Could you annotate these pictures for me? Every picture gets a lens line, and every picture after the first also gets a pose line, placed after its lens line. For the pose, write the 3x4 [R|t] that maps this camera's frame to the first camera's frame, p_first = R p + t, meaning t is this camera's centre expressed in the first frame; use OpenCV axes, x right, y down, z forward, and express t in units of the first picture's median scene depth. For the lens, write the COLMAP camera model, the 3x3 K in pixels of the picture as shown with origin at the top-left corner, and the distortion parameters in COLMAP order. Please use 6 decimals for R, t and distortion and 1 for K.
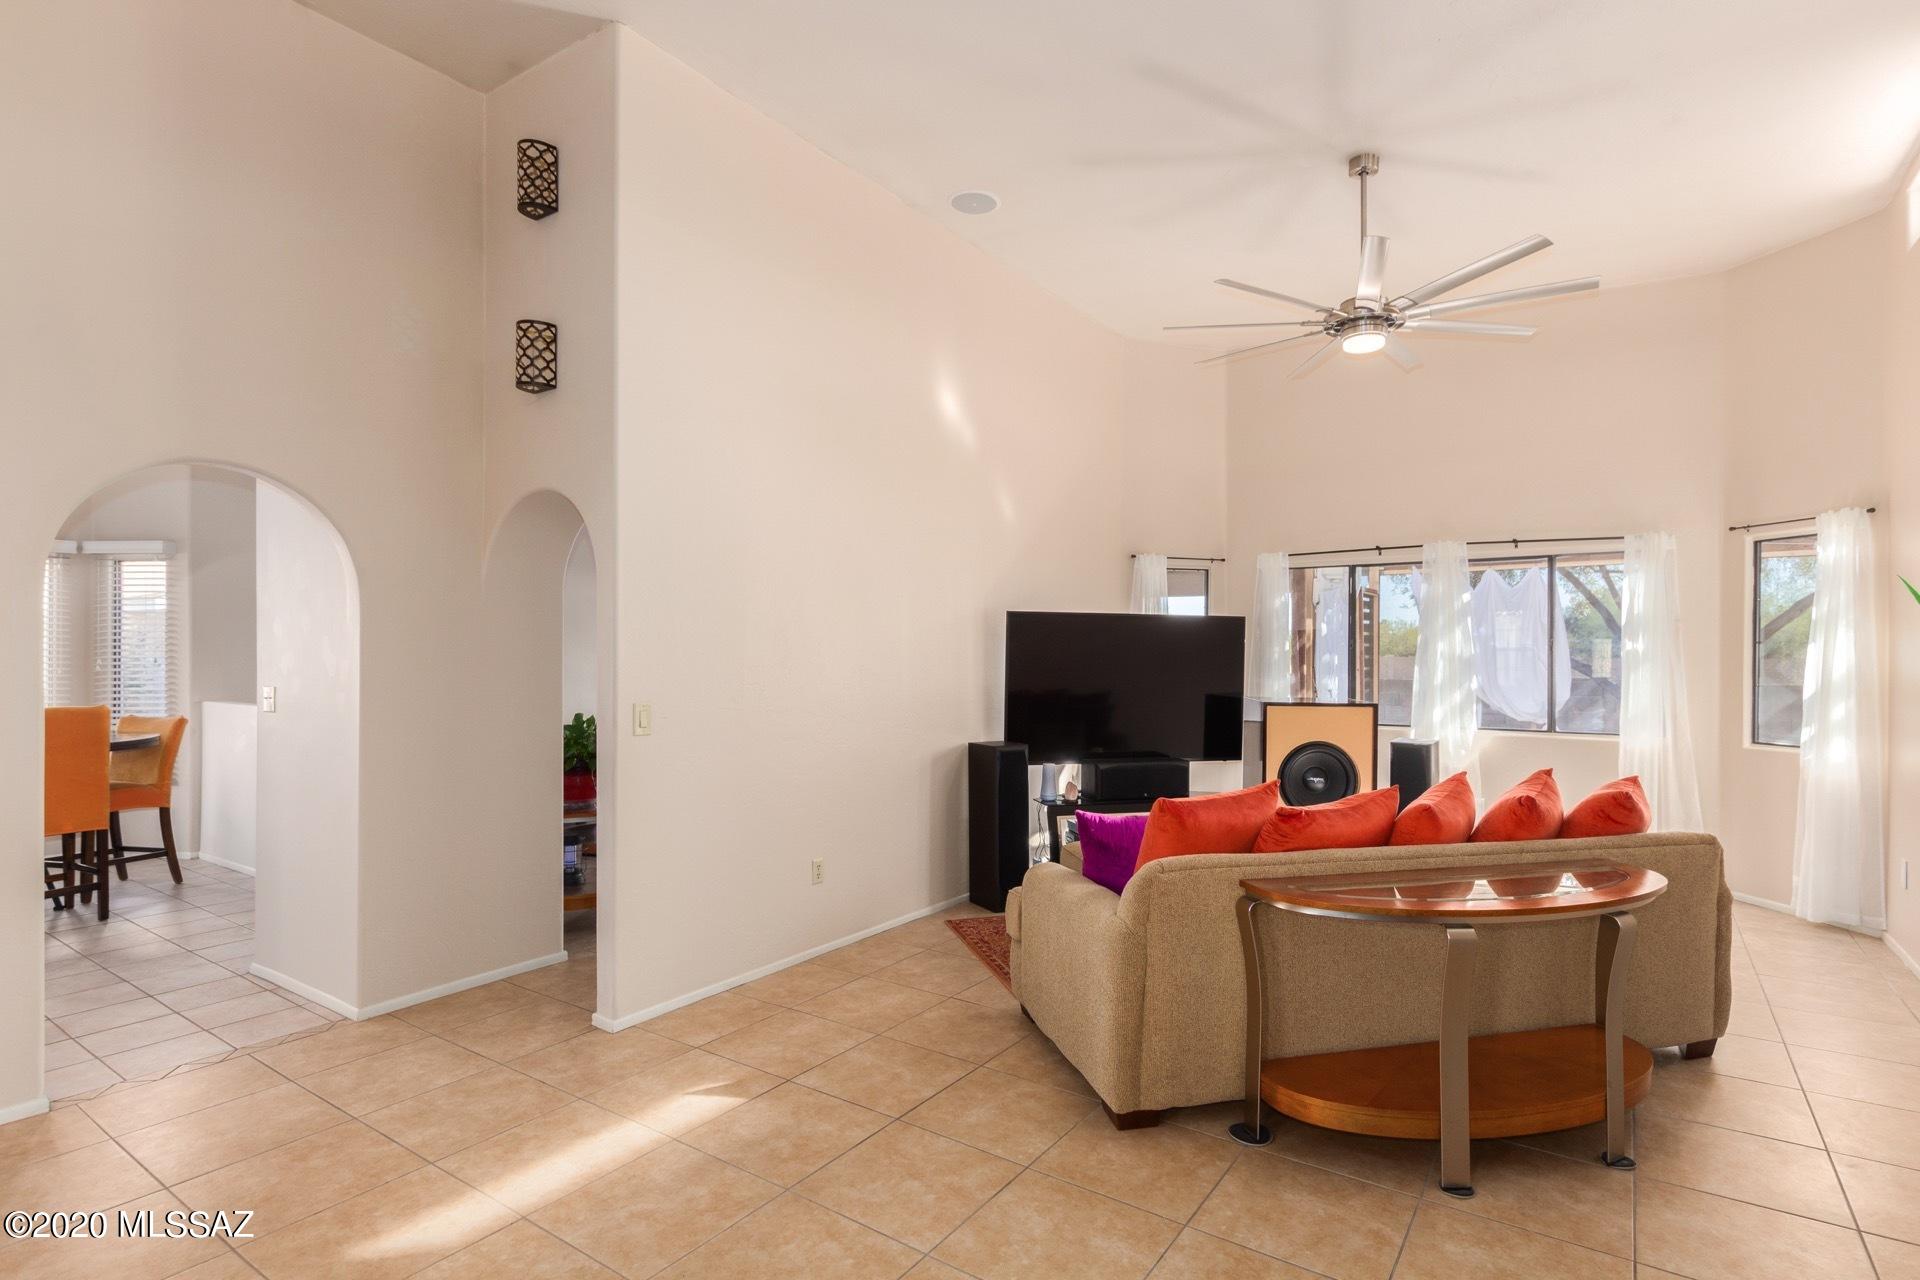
lens RADIAL K [[944.0, 0, 966.2], [0, 944.0, 663.6], [0, 0, 1]] dist [0.001162, 0.000512]
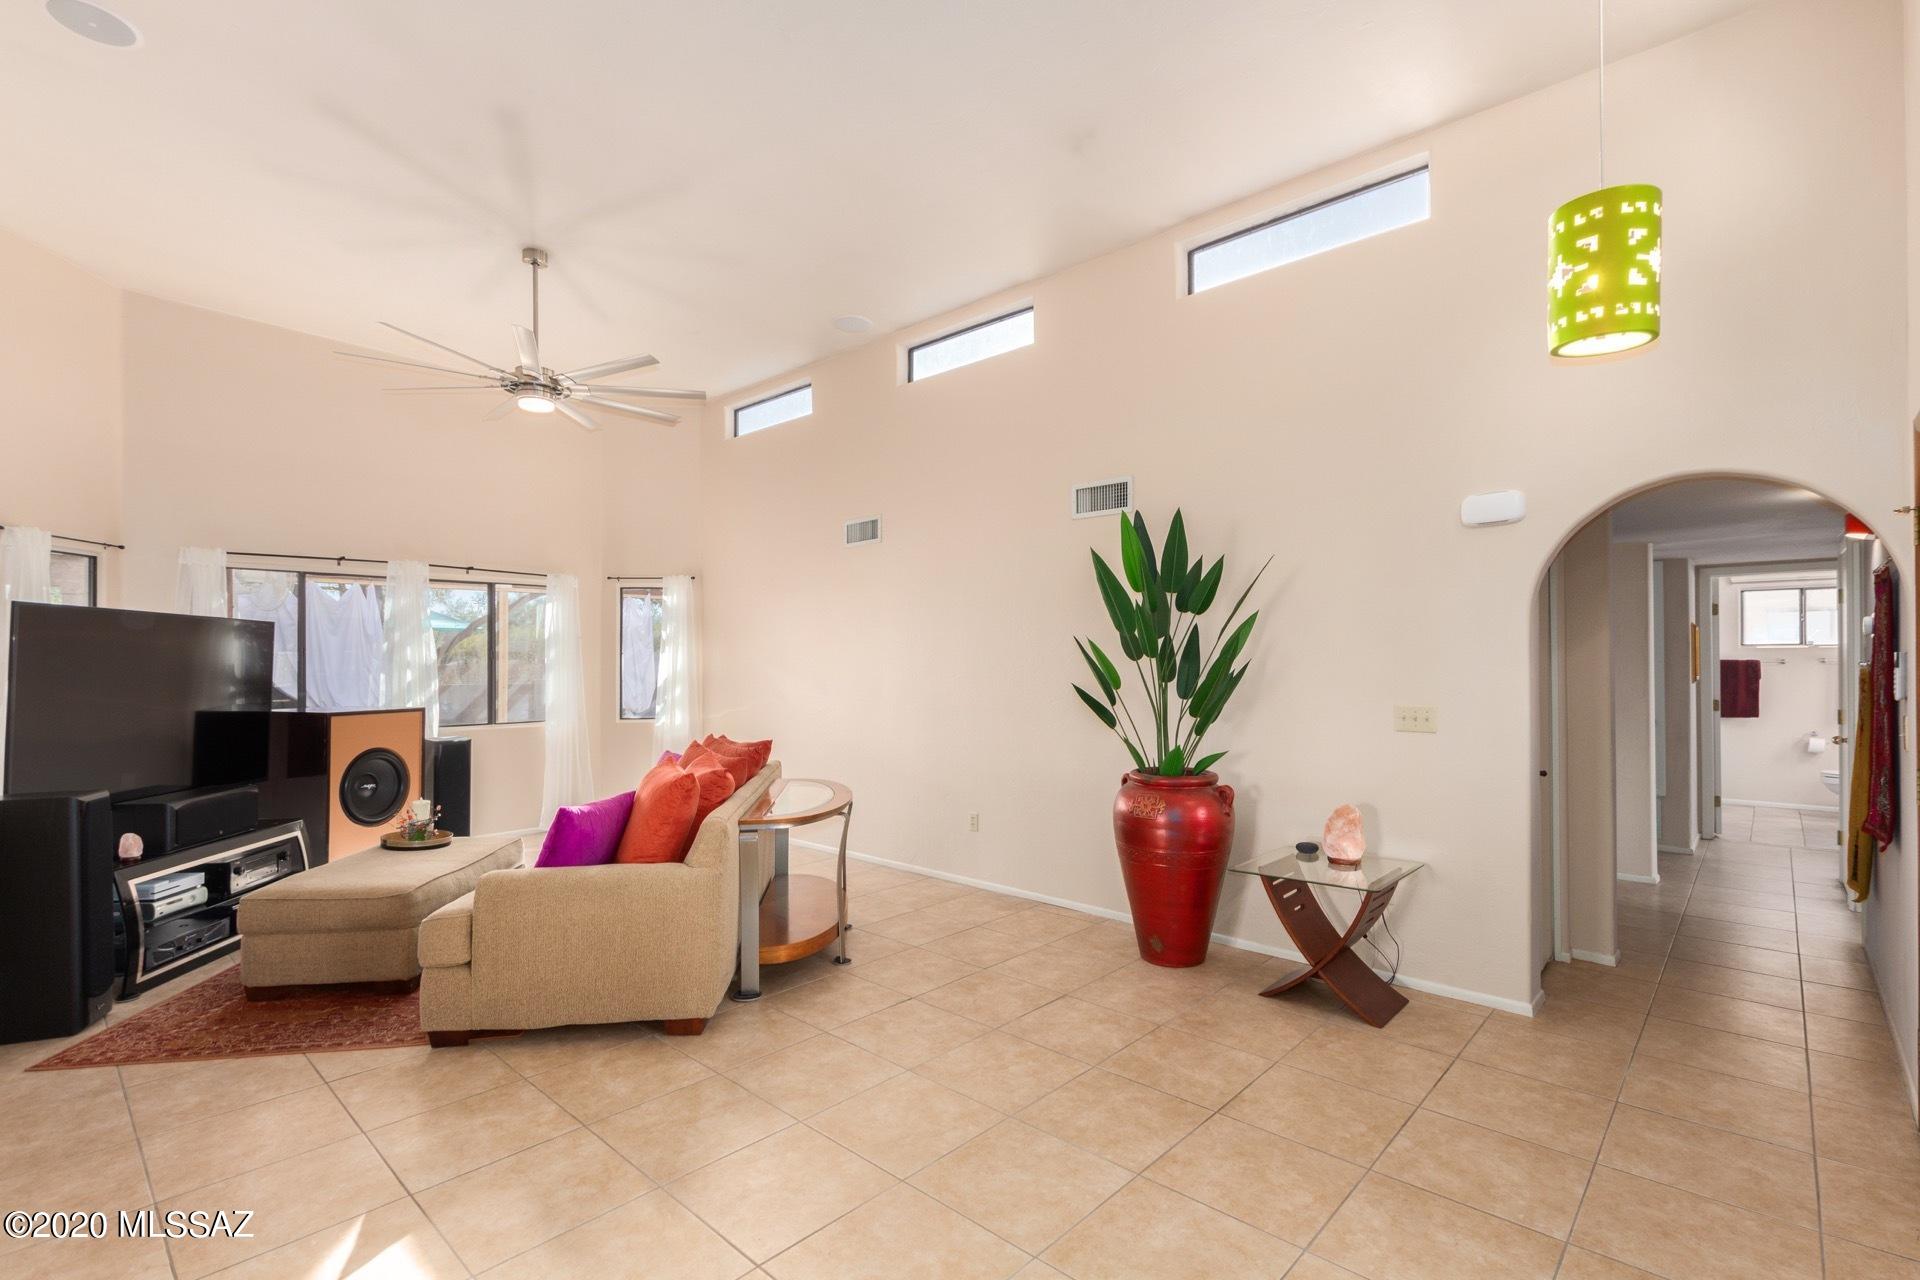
lens RADIAL K [[876.2, 0, 966.1], [0, 876.2, 653.7], [0, 0, 1]] dist [-0.001382, -0.001288]
pose [[0.139250, 0.006367, 0.990237, -0.561267], [0.018074, 0.999796, -0.008970, 0.001065], [-0.990092, 0.019146, 0.139106, 0.280707]]
